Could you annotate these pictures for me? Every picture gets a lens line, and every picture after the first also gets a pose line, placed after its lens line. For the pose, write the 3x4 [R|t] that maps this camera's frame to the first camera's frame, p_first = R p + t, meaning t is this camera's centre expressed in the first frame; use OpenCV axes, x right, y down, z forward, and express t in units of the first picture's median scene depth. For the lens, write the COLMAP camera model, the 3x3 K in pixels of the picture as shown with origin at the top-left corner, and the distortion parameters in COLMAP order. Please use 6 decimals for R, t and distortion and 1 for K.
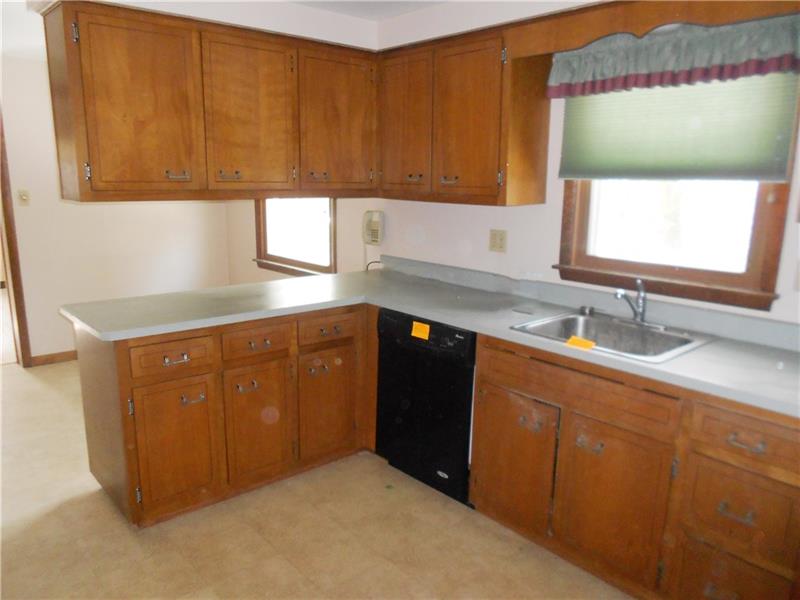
lens RADIAL K [[603.5, 0, 395.9], [0, 603.5, 303.2], [0, 0, 1]] dist [0.008006, 0.001918]
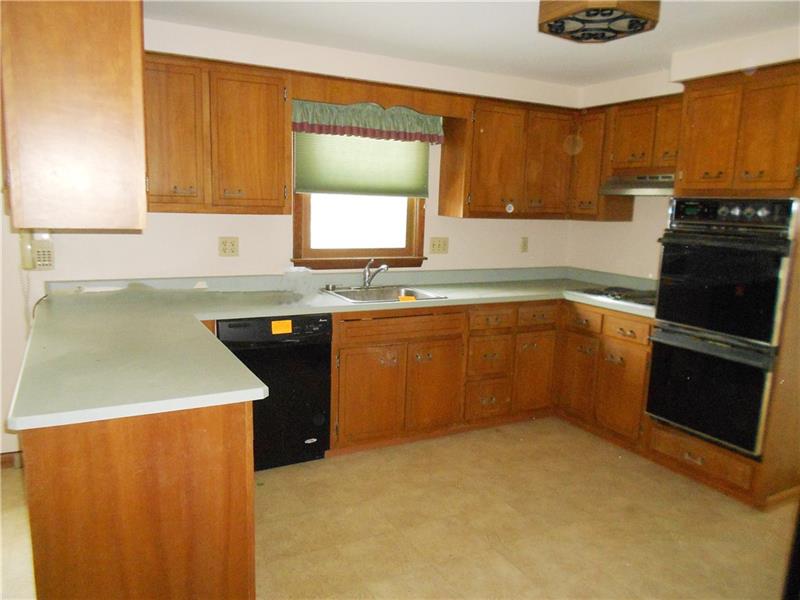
lens RADIAL K [[603.5, 0, 395.9], [0, 603.5, 303.2], [0, 0, 1]] dist [0.008006, 0.001918]
pose [[0.222713, -0.172381, 0.959523, -1.034500], [0.167741, 0.976340, 0.136468, -0.122219], [-0.960345, 0.130558, 0.246359, 0.534946]]
